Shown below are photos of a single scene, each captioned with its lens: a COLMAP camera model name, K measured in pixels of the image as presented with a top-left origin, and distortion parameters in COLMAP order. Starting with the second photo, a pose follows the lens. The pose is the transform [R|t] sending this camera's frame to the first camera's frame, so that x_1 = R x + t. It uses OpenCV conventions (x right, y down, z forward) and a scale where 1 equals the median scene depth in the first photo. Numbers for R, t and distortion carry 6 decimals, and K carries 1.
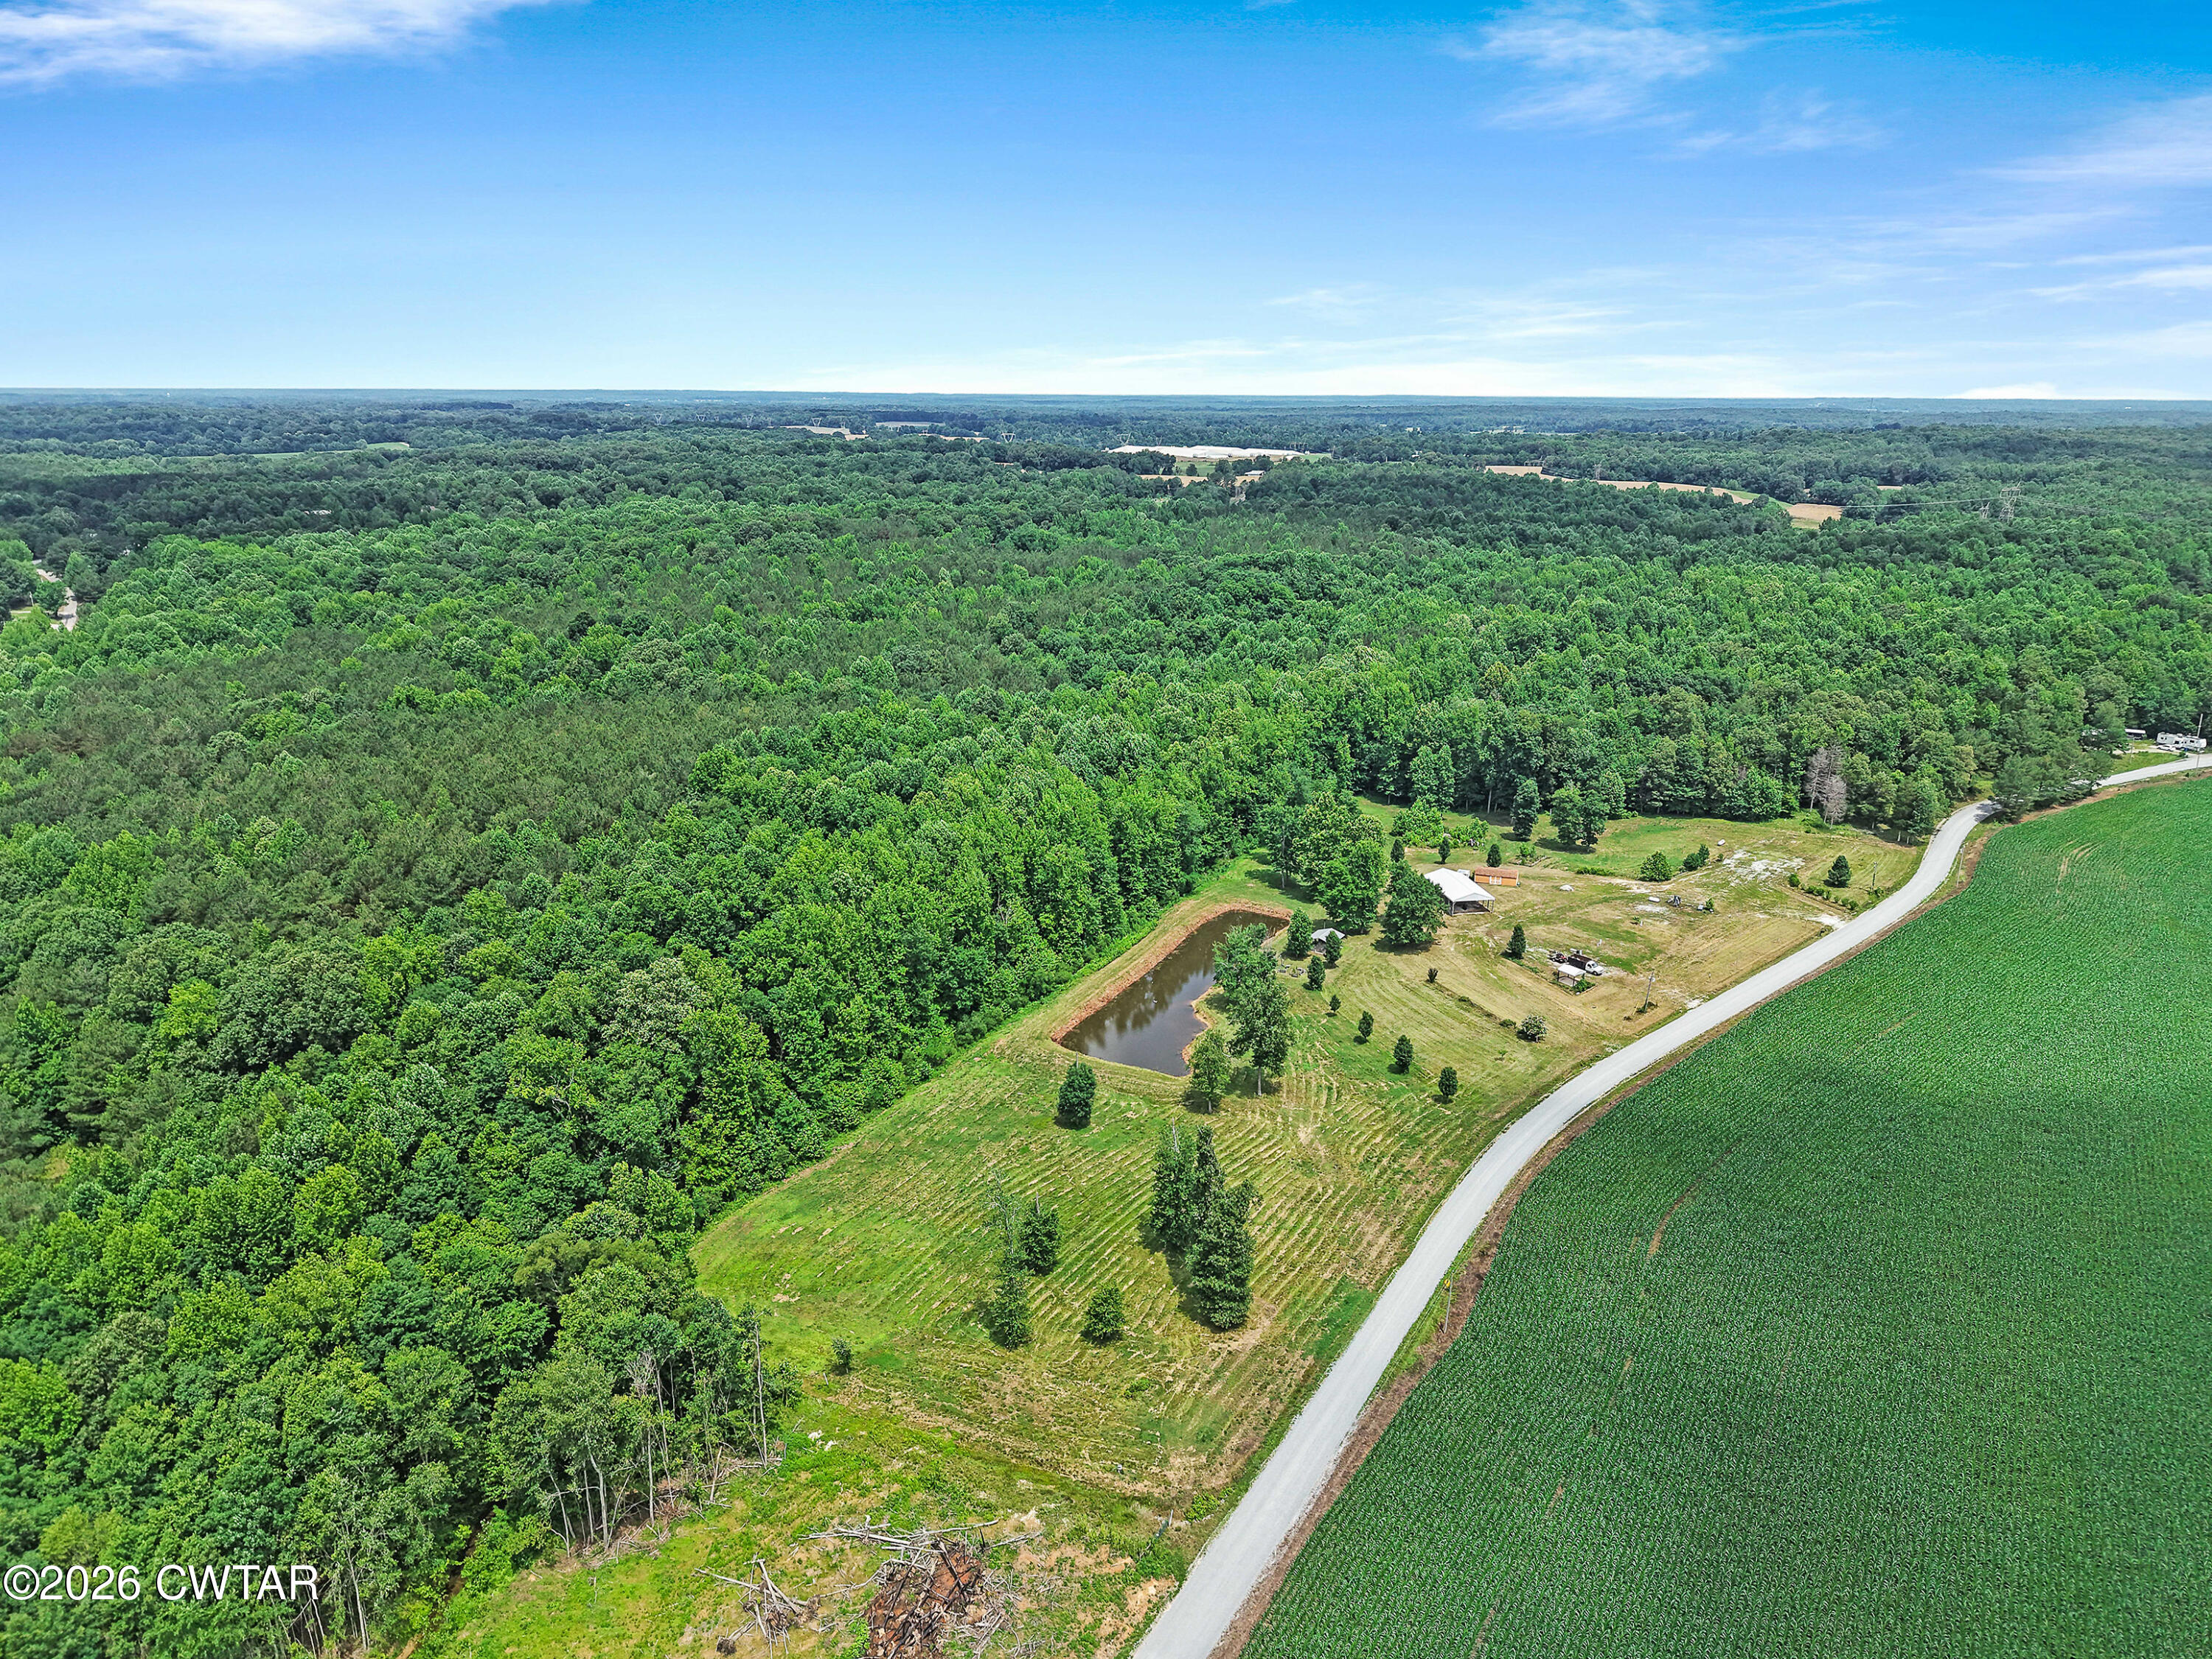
lens RADIAL K [[1534.7, 0, 1038.6], [0, 1534.7, 835.6], [0, 0, 1]] dist [0.065578, -0.174186]
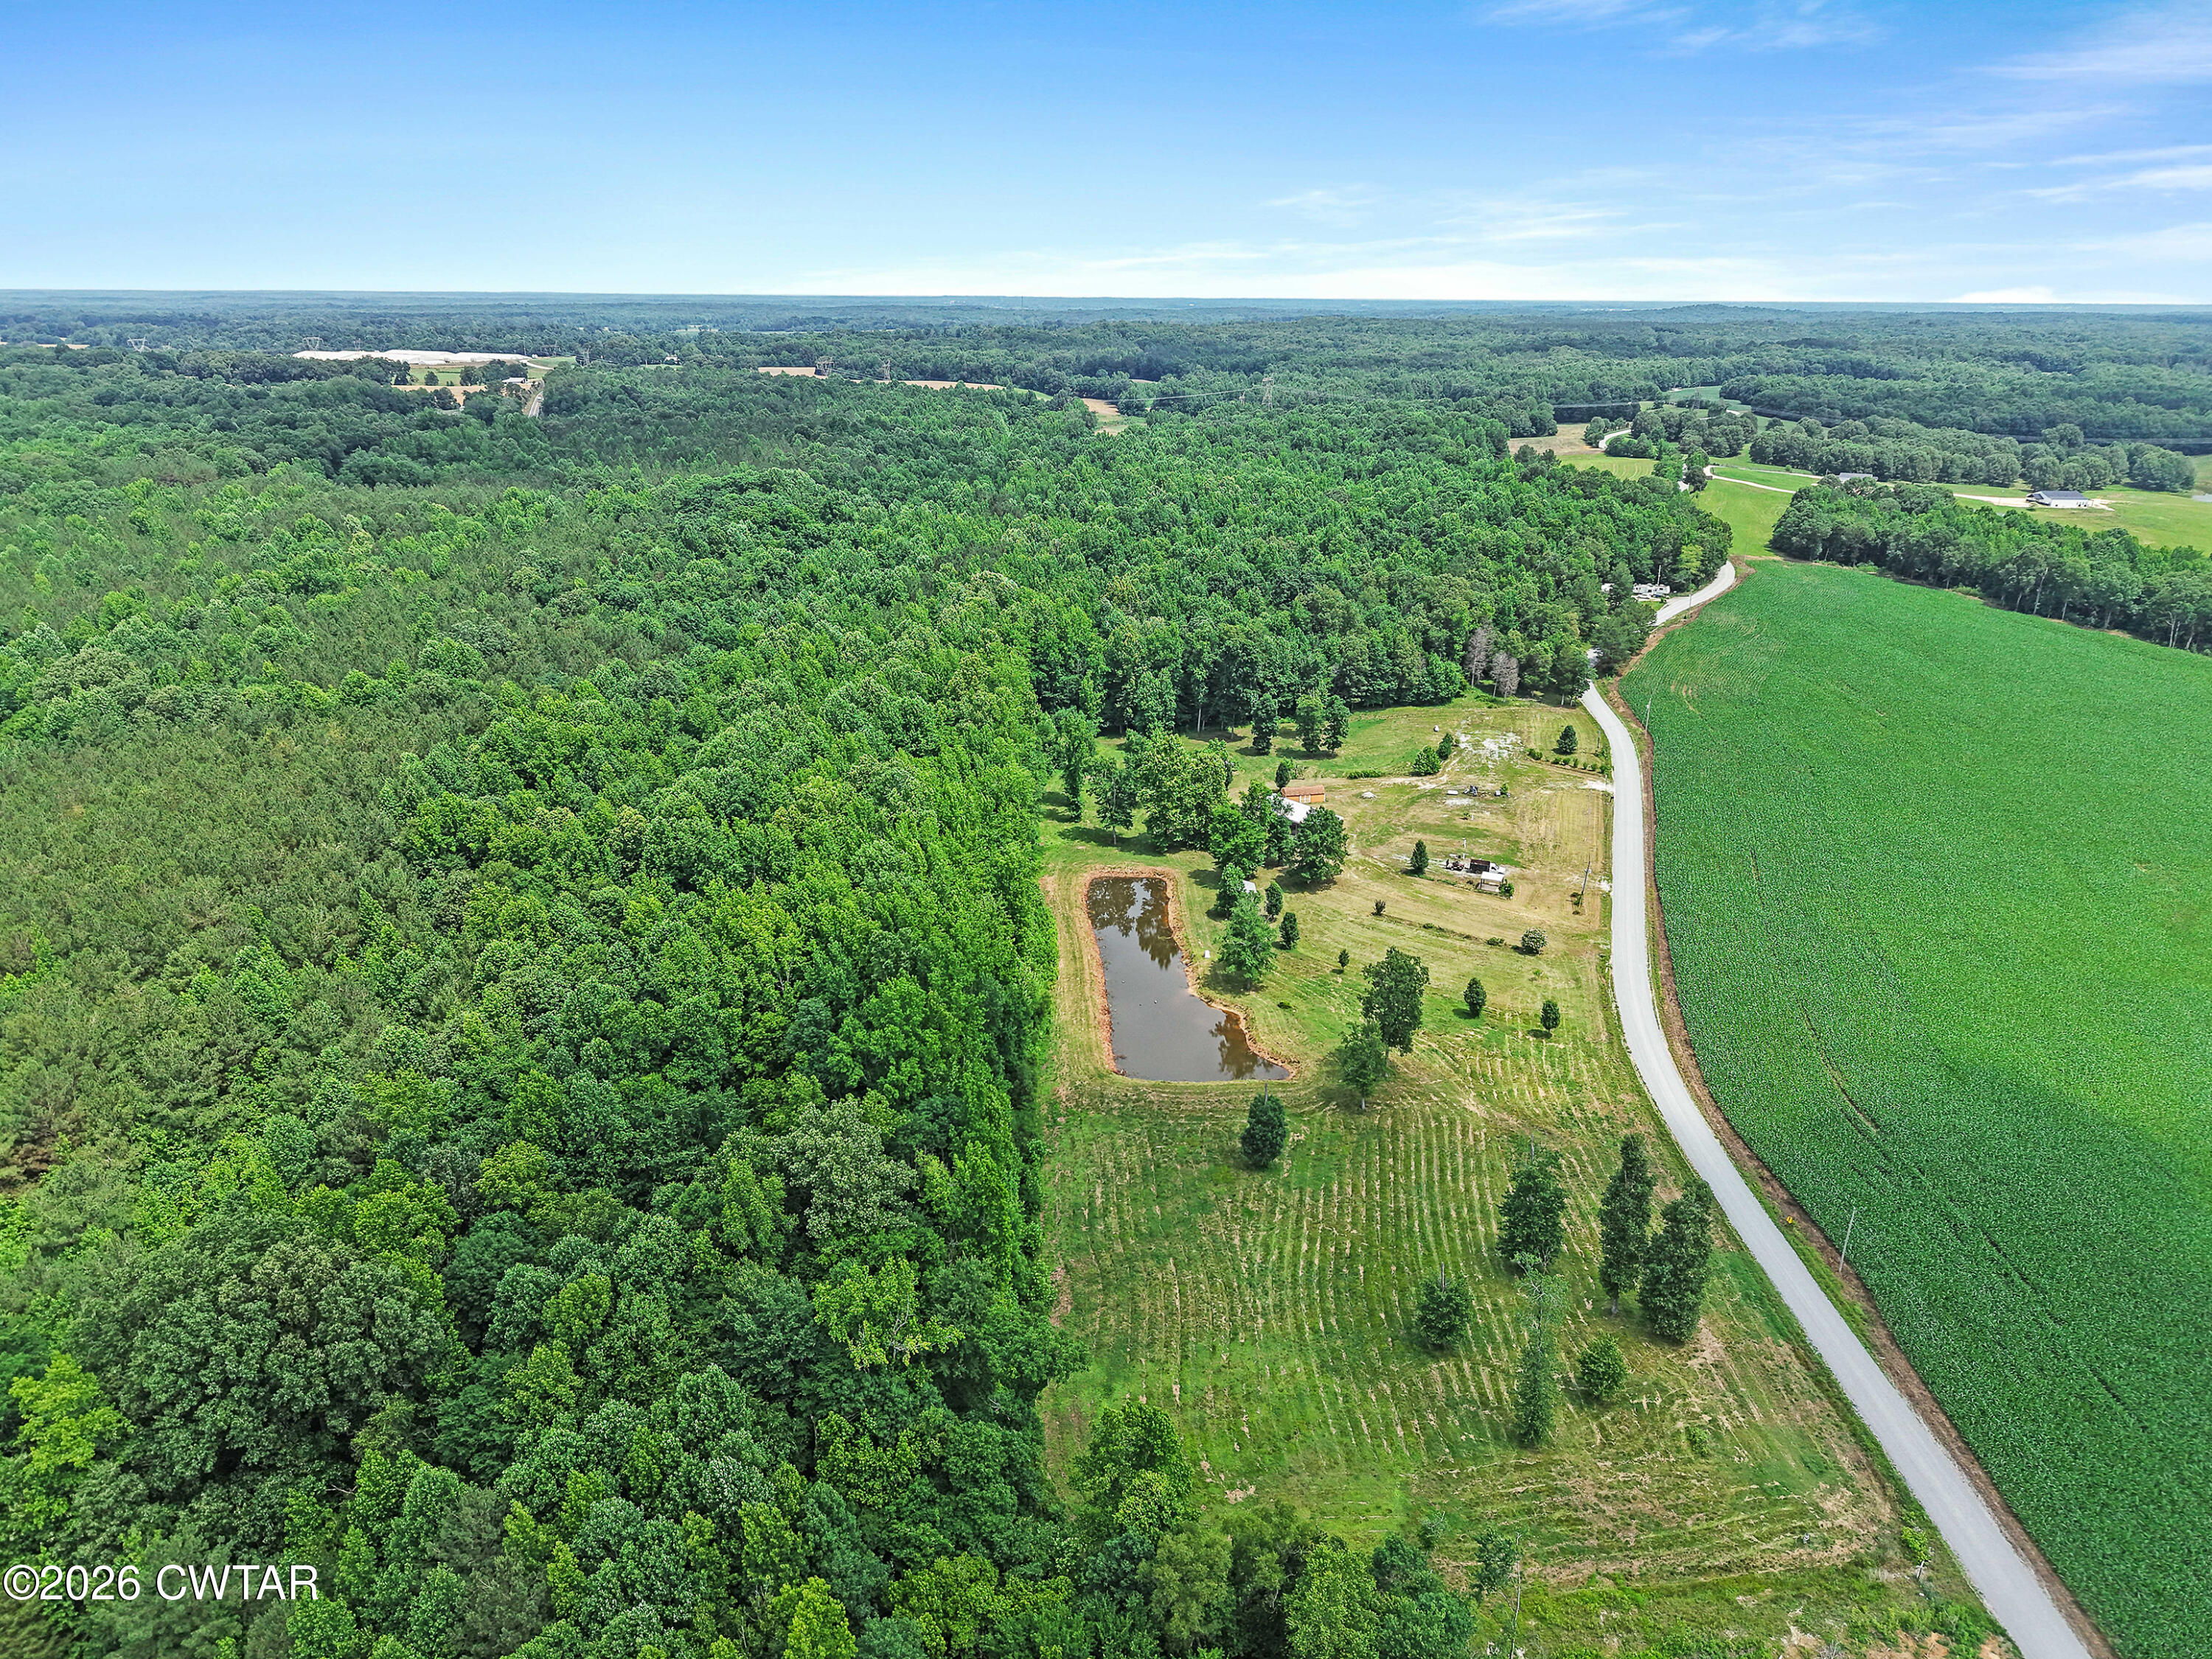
lens RADIAL K [[1550.8, 0, 1116.8], [0, 1550.8, 845.7], [0, 0, 1]] dist [0.049722, -0.073947]
pose [[0.847183, -0.177049, 0.500933, -0.557170], [0.145249, 0.984105, 0.102173, -0.108892], [-0.511061, -0.013799, 0.859434, 0.370922]]
